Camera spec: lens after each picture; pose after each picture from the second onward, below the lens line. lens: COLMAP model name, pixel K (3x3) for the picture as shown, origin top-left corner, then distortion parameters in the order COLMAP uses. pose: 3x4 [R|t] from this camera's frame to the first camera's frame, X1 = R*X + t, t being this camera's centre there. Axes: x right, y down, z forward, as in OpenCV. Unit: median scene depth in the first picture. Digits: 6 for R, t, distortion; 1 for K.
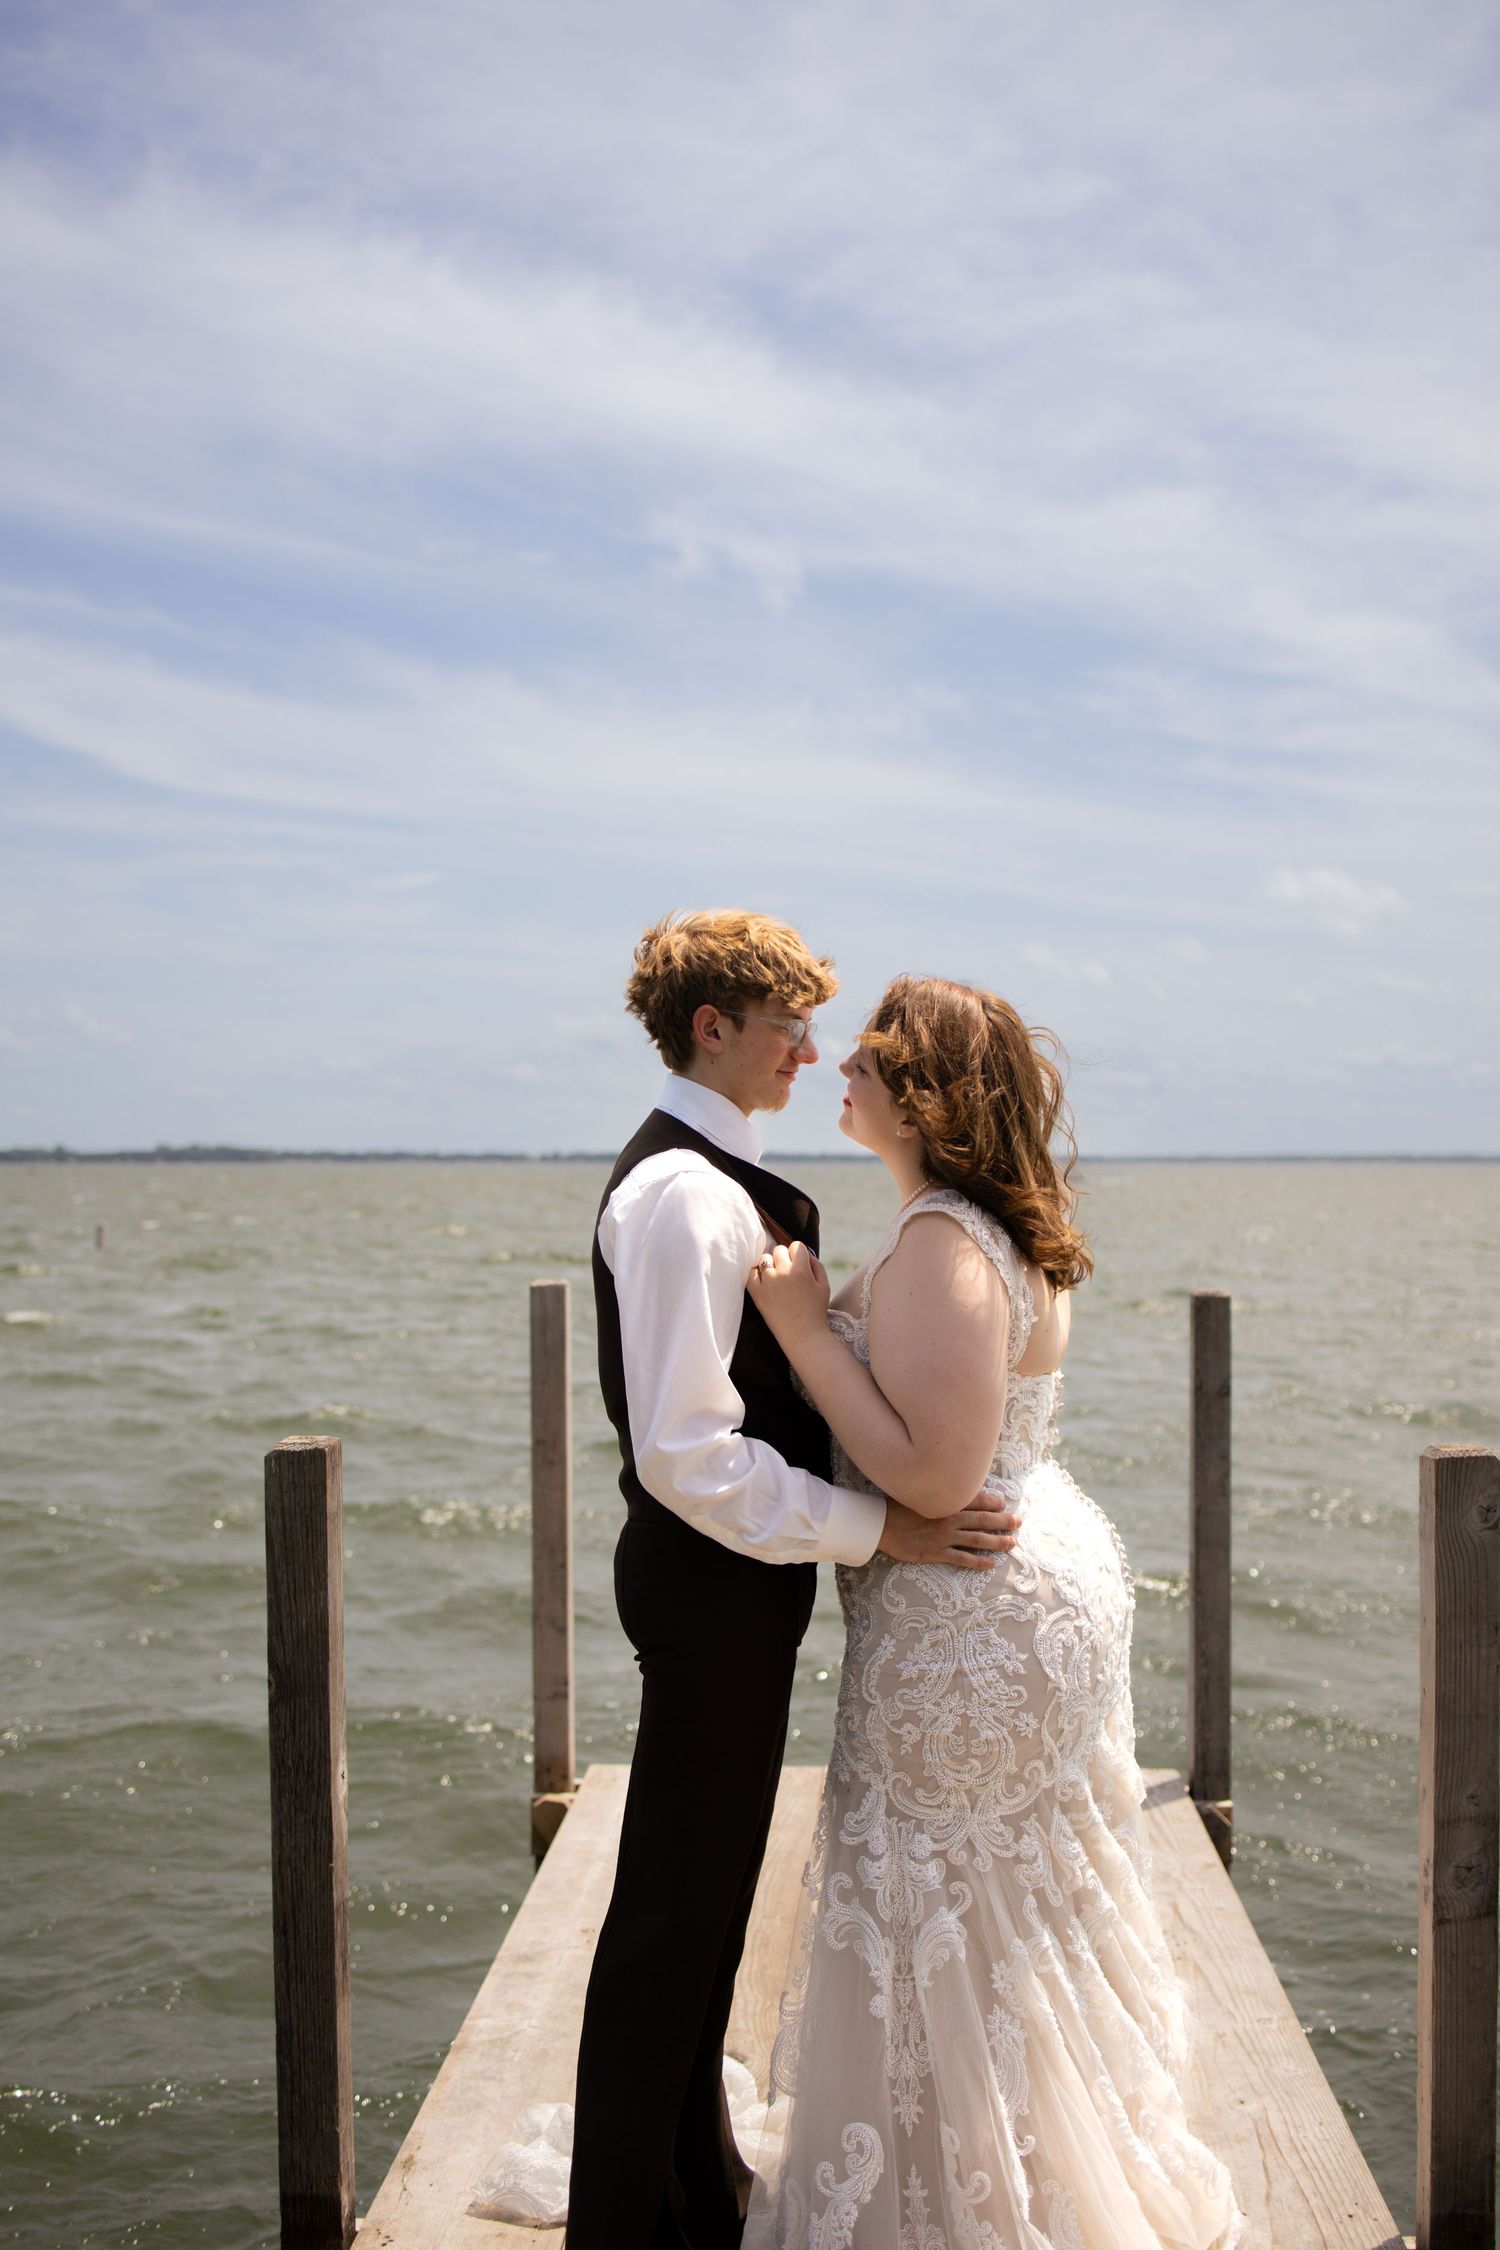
lens RADIAL K [[2279.6, 0, 750.0], [0, 2279.6, 1125.0], [0, 0, 1]] dist [0.002268, -0.291050]
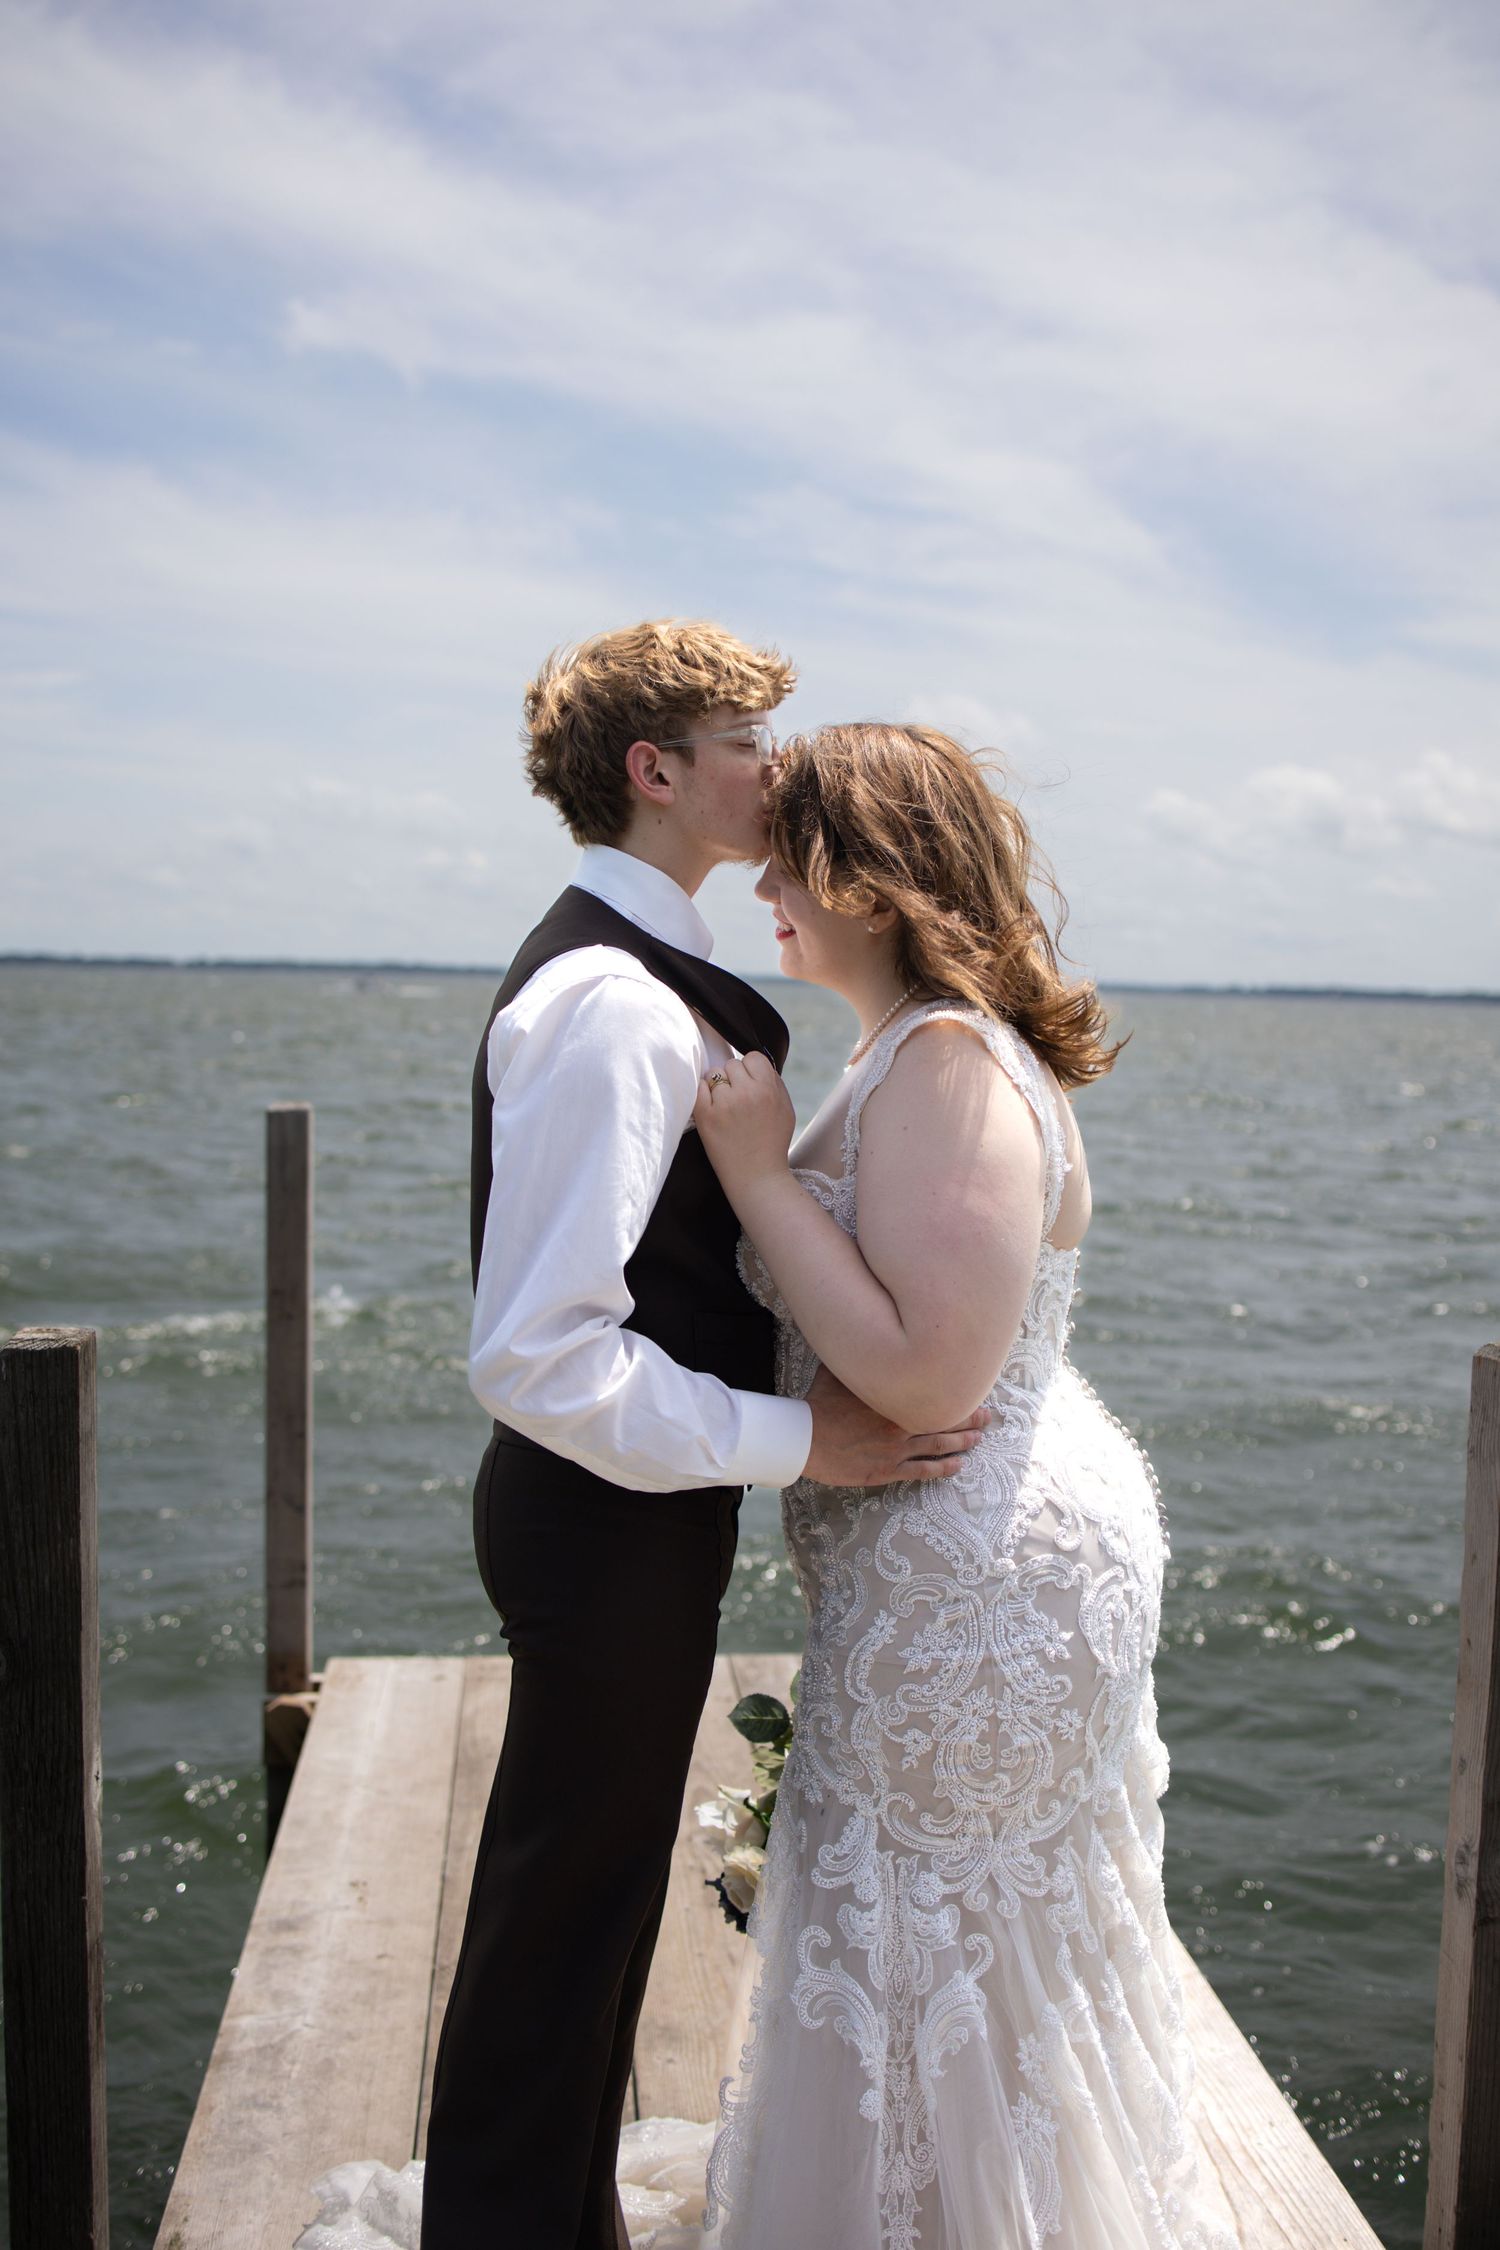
lens RADIAL K [[2218.4, 0, 750.0], [0, 2218.4, 1125.0], [0, 0, 1]] dist [-0.005651, -0.118593]
pose [[0.986715, 0.011329, 0.162065, -0.101148], [-0.024675, 0.996443, 0.080578, 0.010087], [-0.160575, -0.083507, 0.983485, 0.310429]]
